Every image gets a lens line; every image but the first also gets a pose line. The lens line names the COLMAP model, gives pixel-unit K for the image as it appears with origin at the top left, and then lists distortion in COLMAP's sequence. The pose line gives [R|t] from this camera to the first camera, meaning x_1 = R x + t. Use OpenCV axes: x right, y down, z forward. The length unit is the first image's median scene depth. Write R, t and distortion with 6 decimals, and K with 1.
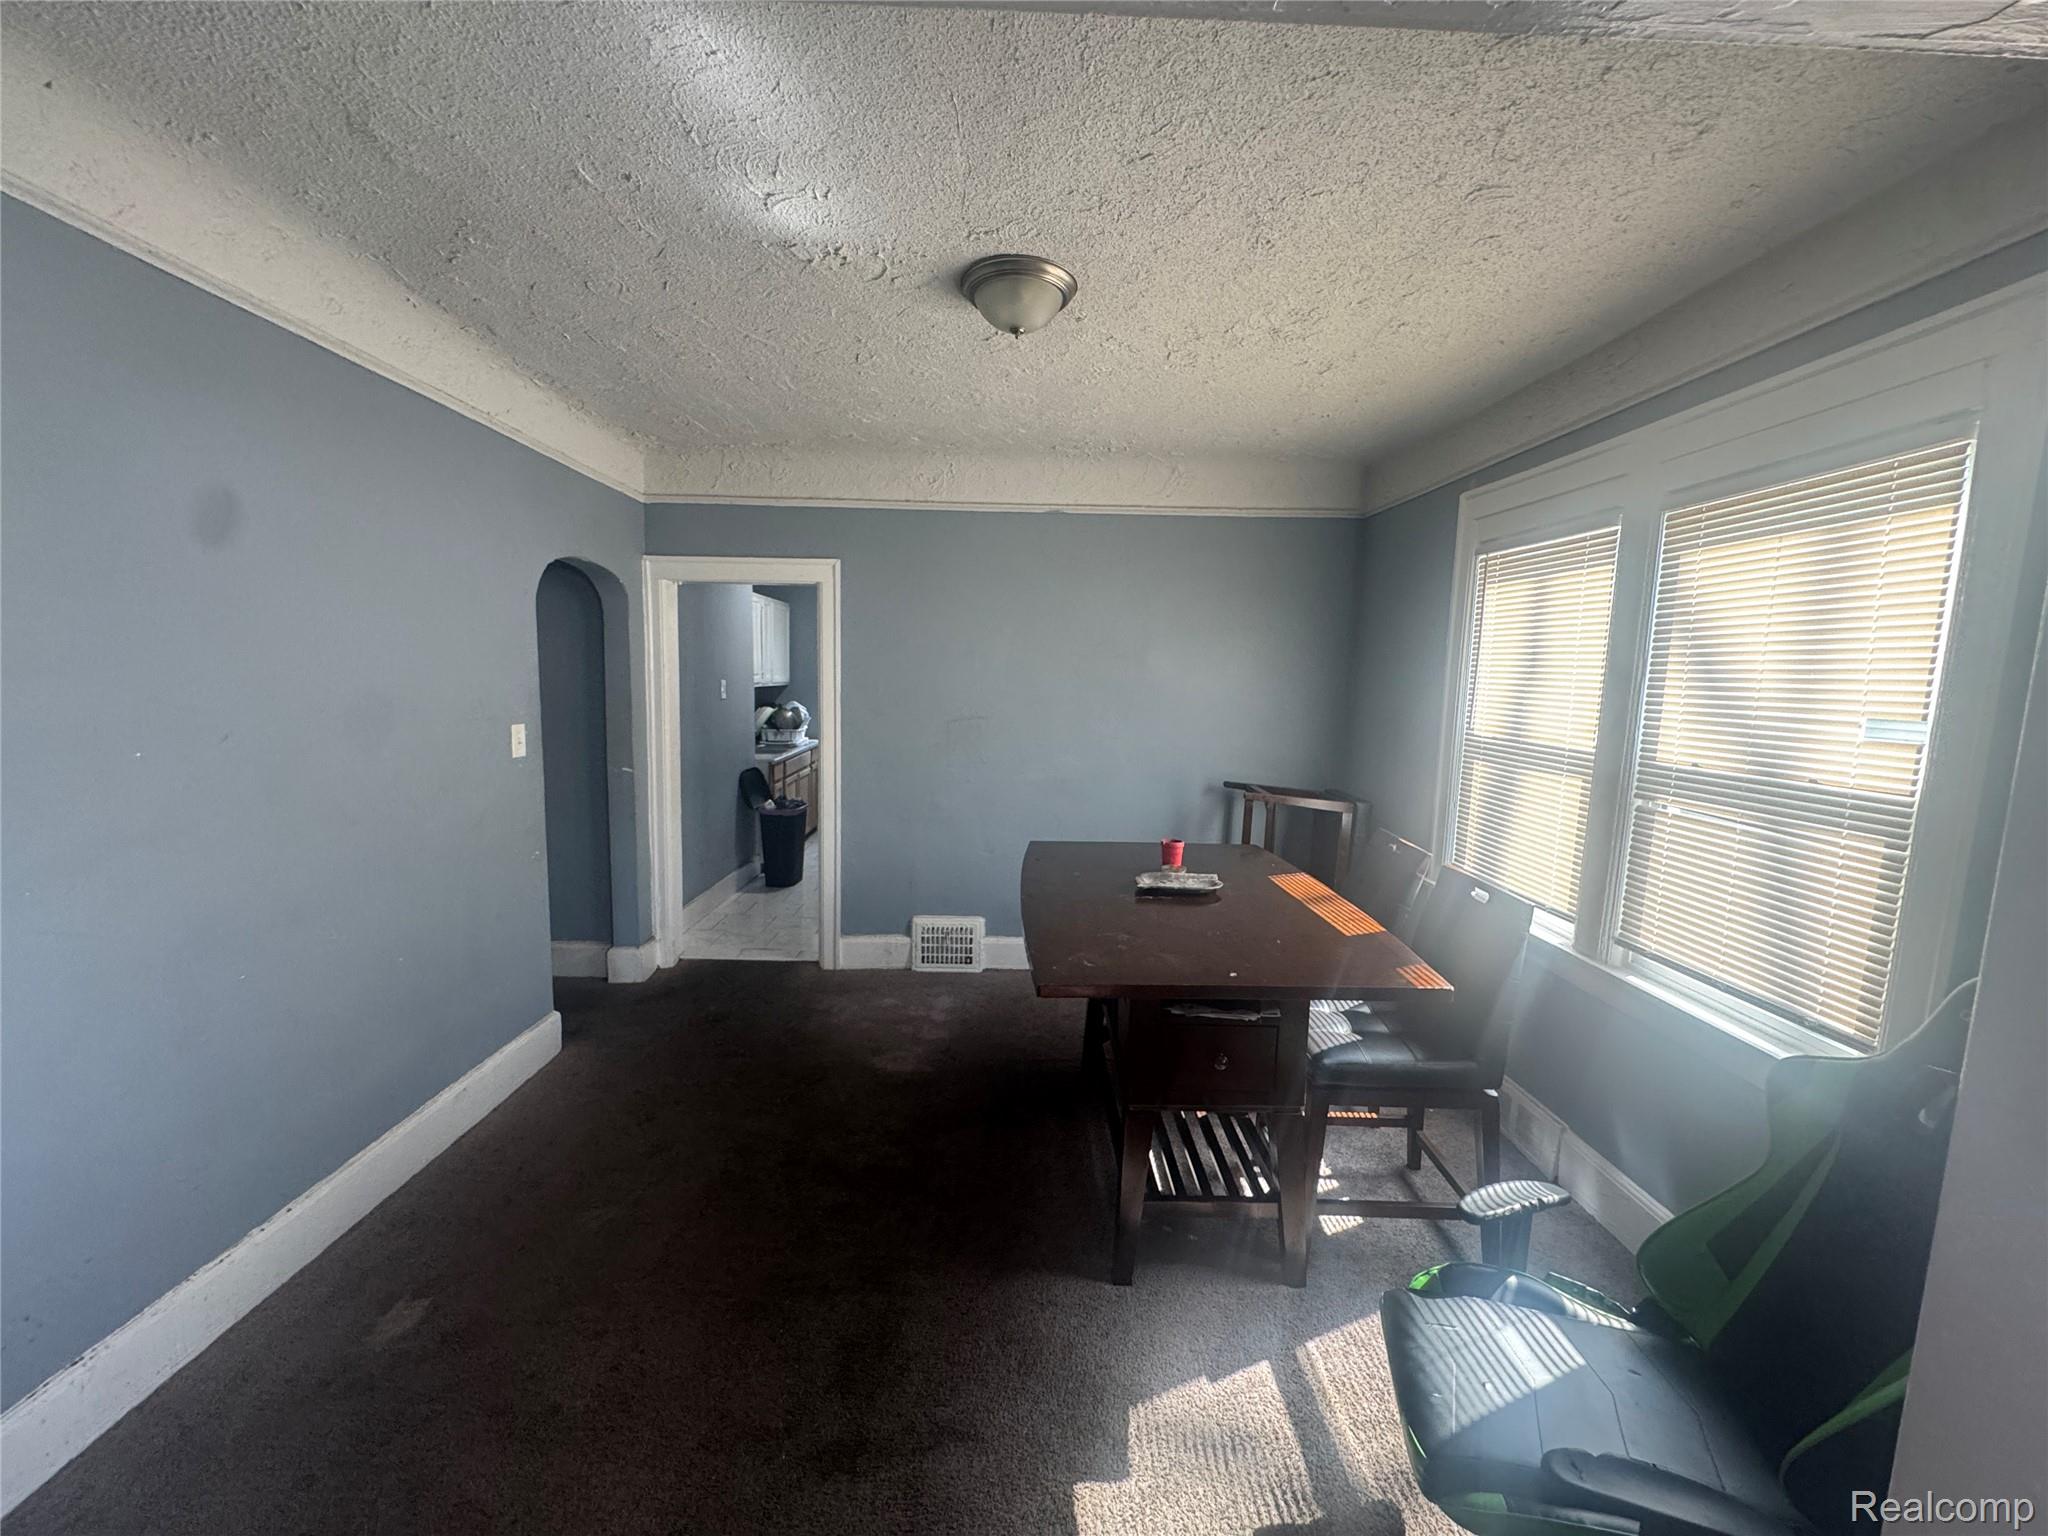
lens RADIAL K [[820.3, 0, 1013.4], [0, 820.3, 765.2], [0, 0, 1]] dist [-0.003621, -0.000314]
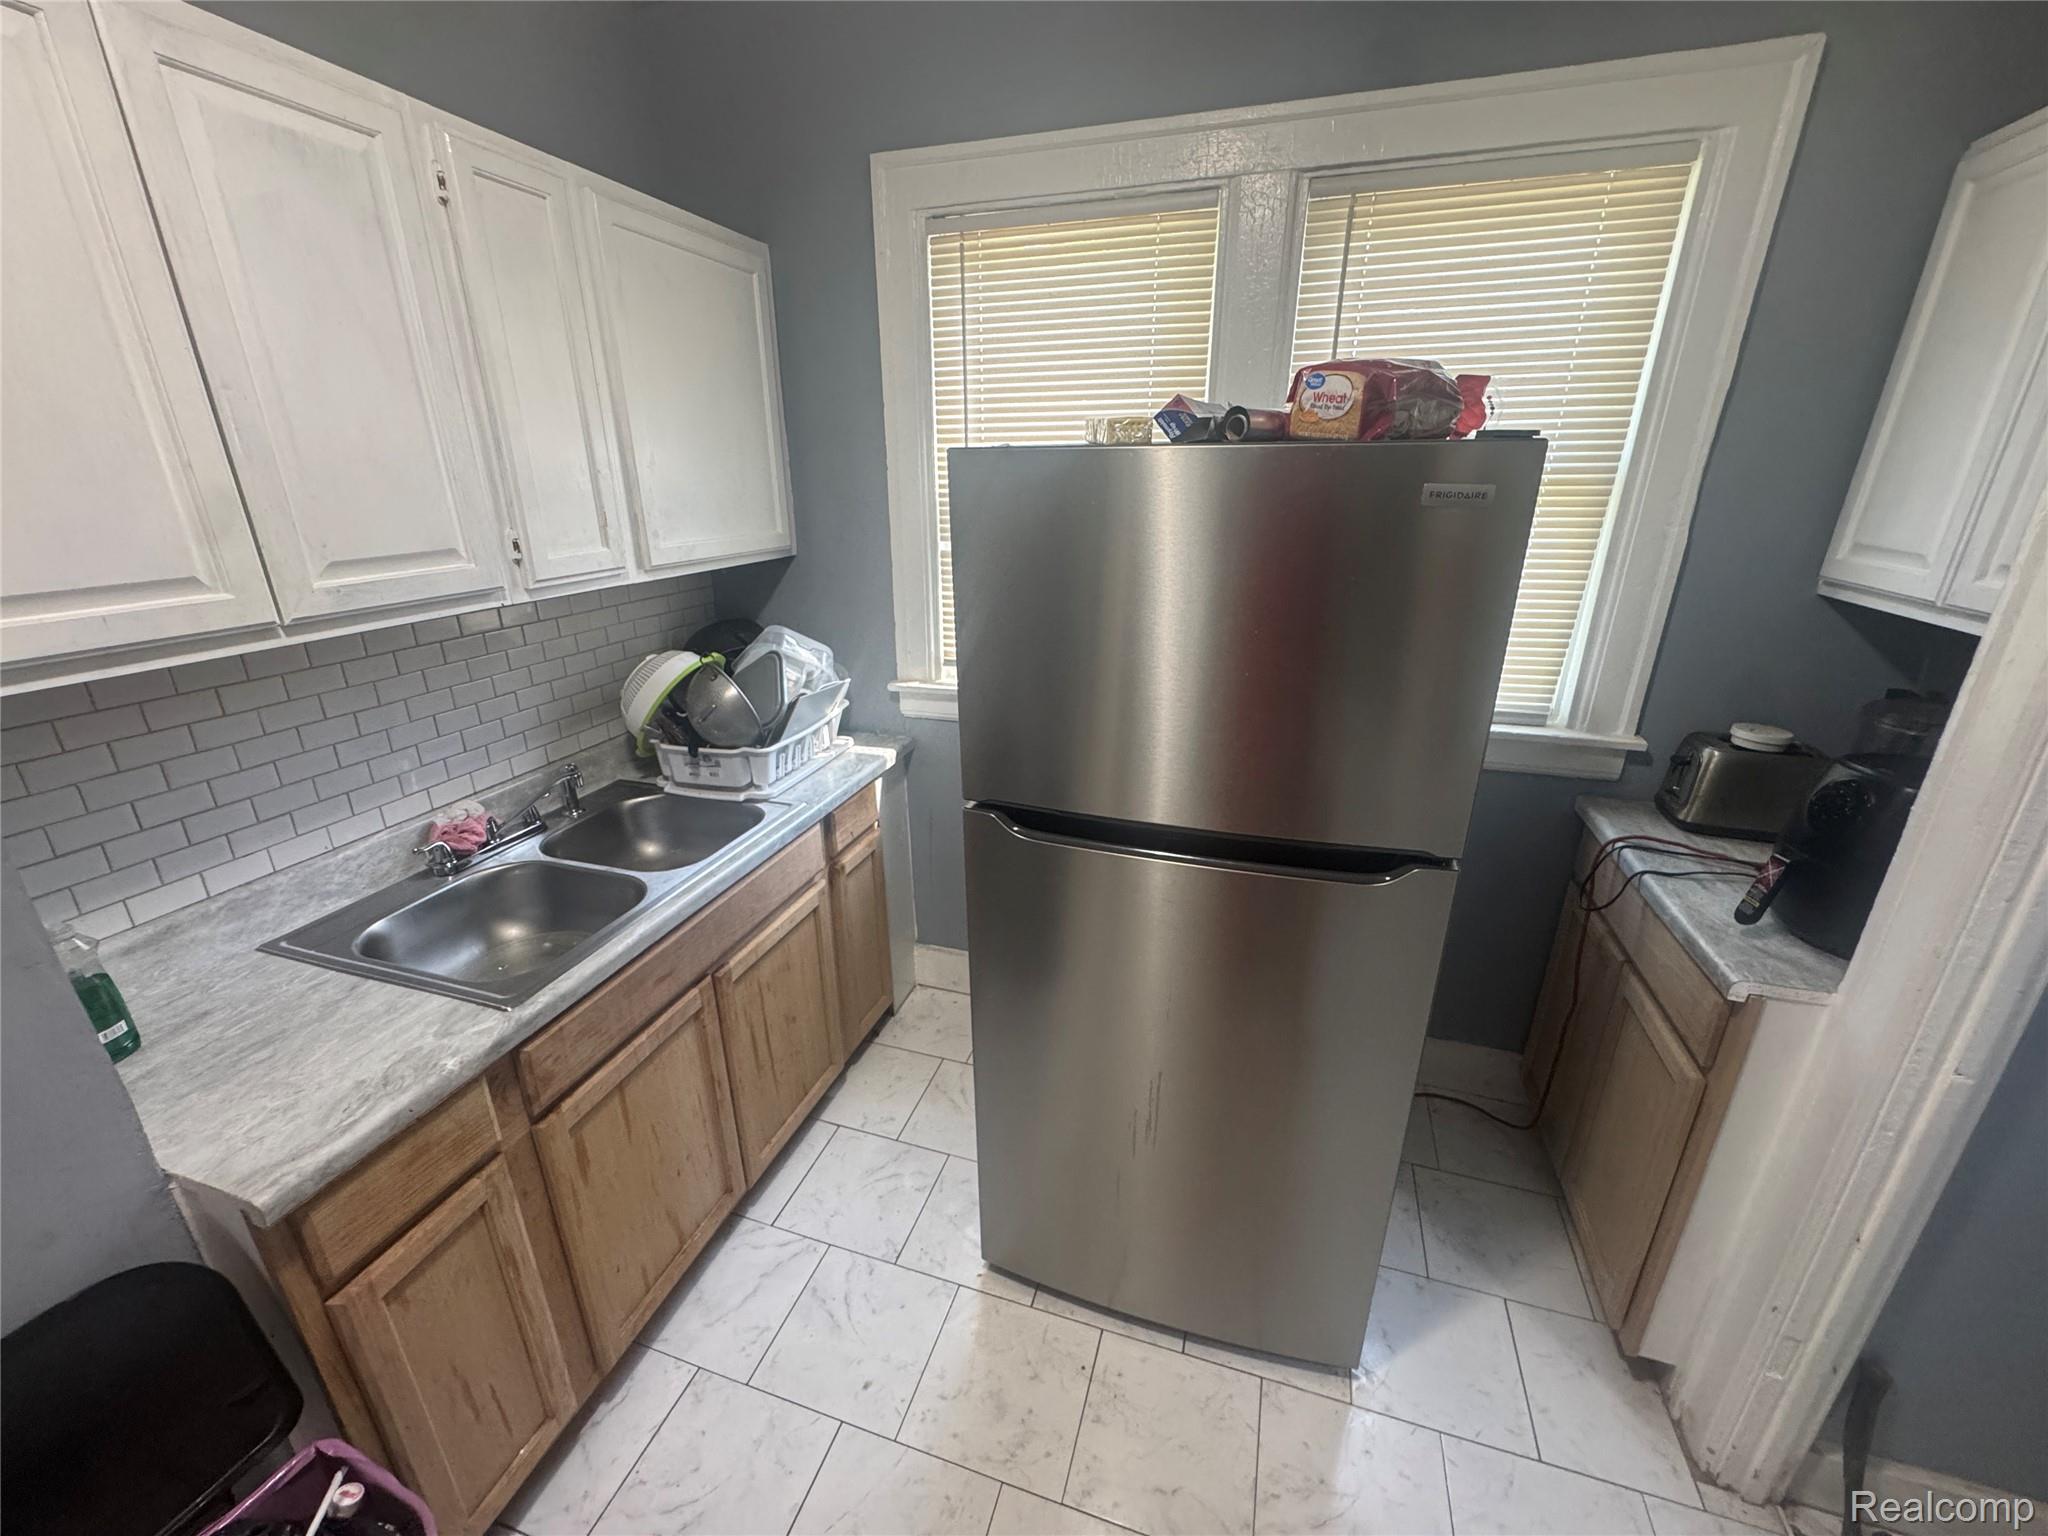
lens RADIAL K [[820.3, 0, 1020.7], [0, 820.3, 769.8], [0, 0, 1]] dist [-0.003621, -0.000314]
pose [[0.948210, 0.083347, -0.306515, -0.324668], [-0.008398, 0.971202, 0.238108, -0.285140], [0.317534, -0.223202, 0.921604, 2.303340]]
